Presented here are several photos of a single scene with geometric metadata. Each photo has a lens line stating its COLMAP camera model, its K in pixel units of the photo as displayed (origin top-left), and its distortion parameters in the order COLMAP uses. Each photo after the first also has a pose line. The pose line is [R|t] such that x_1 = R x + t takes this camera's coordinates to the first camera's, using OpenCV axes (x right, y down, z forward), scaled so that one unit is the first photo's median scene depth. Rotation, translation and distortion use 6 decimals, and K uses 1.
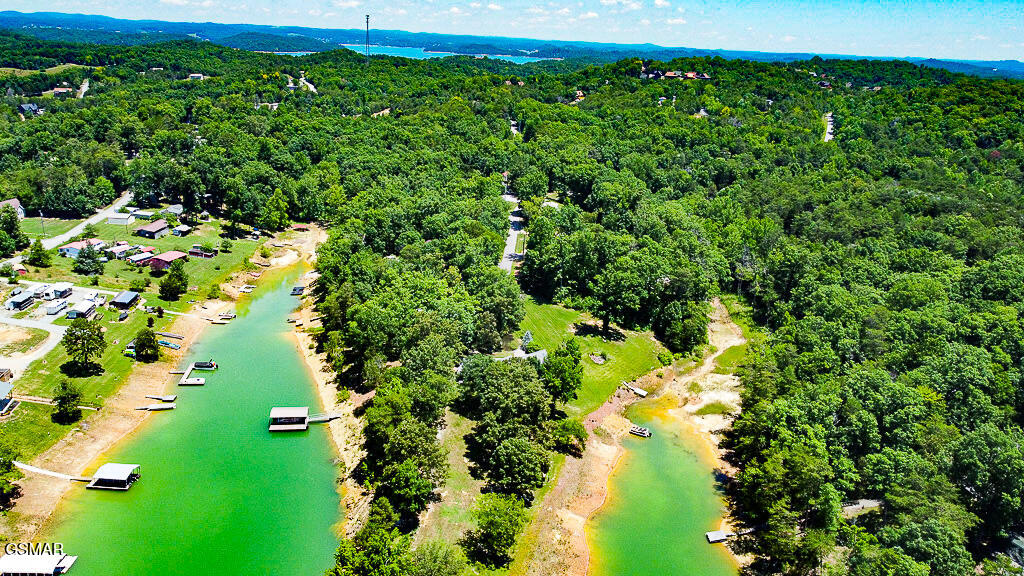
lens RADIAL K [[773.0, 0, 510.2], [0, 773.0, 283.6], [0, 0, 1]] dist [0.000230, -0.009544]
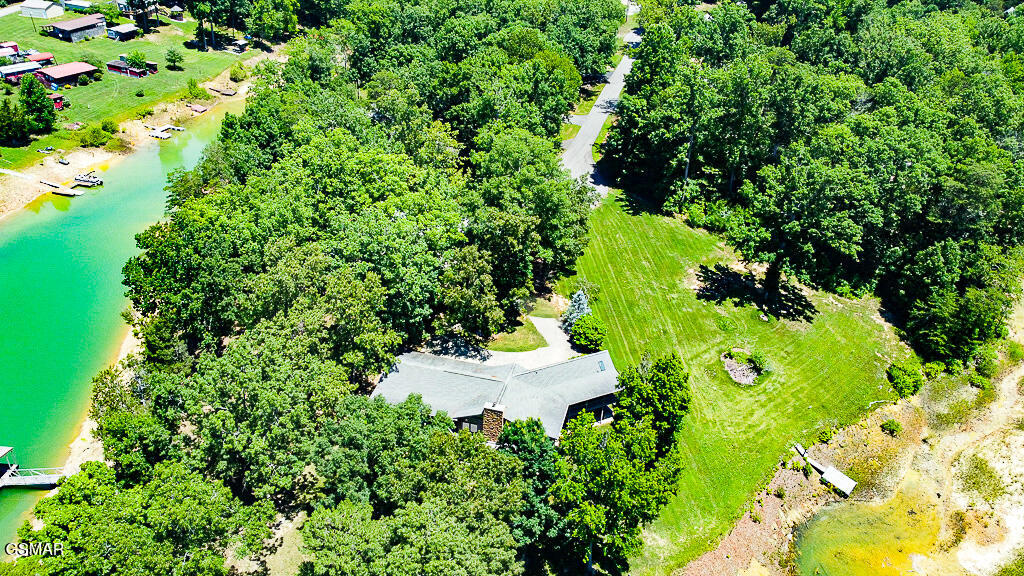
lens RADIAL K [[773.0, 0, 510.2], [0, 773.0, 283.6], [0, 0, 1]] dist [0.000230, -0.009544]
pose [[0.976317, 0.107597, -0.187690, 0.064991], [-0.066811, 0.975101, 0.211458, -0.030383], [0.205769, -0.193910, 0.959196, 0.581070]]
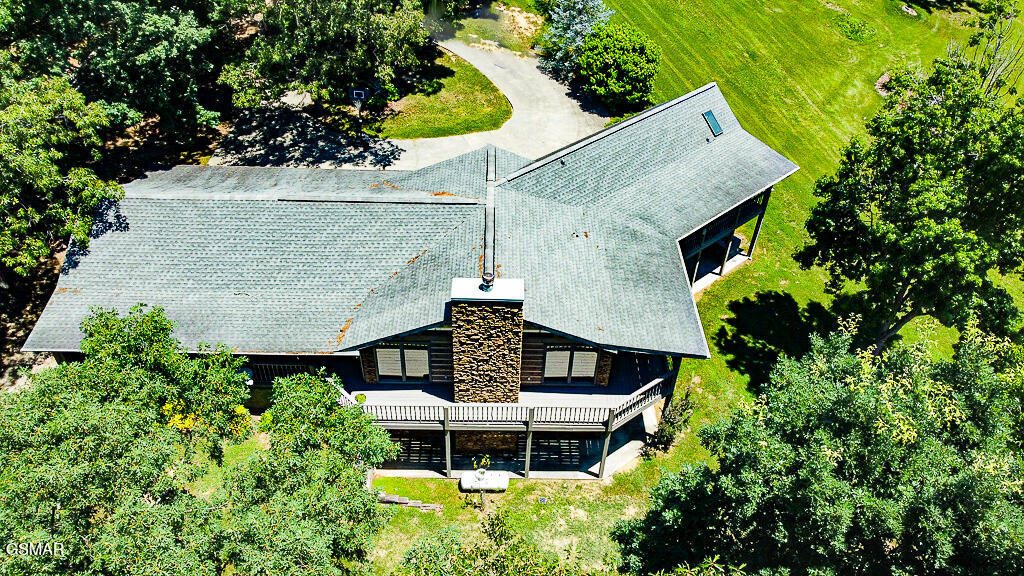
lens RADIAL K [[773.0, 0, 510.2], [0, 773.0, 283.6], [0, 0, 1]] dist [0.000230, -0.009544]
pose [[0.999281, -0.032259, 0.019922, 0.000224], [0.021531, 0.915319, 0.402153, 0.056877], [-0.031208, -0.401435, 0.915356, 0.810789]]
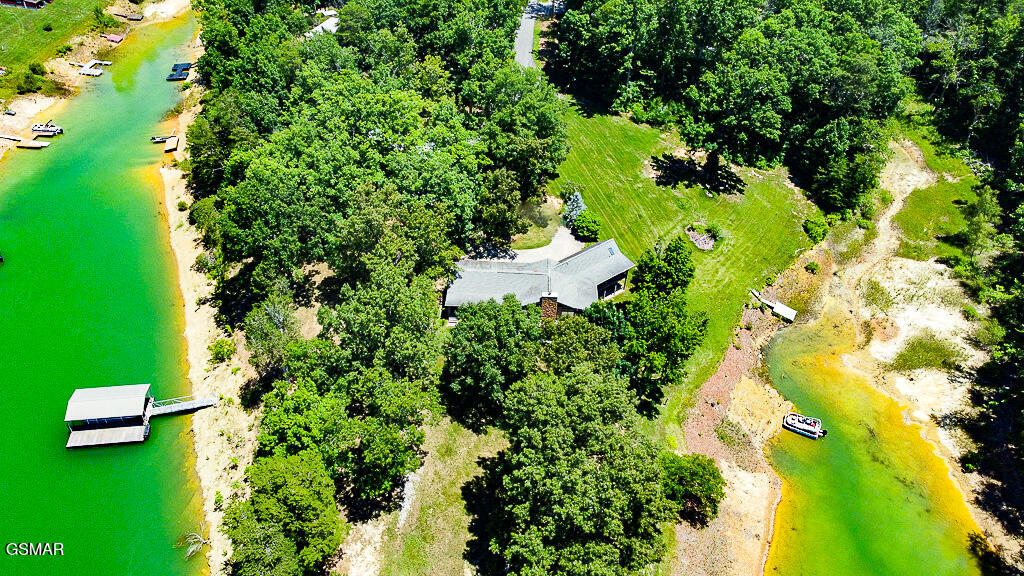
lens RADIAL K [[773.0, 0, 510.2], [0, 773.0, 283.6], [0, 0, 1]] dist [0.000230, -0.009544]
pose [[0.999968, -0.001179, 0.007969, -0.027280], [-0.001794, 0.931810, 0.362943, -0.072229], [-0.007854, -0.362945, 0.931777, 0.484055]]
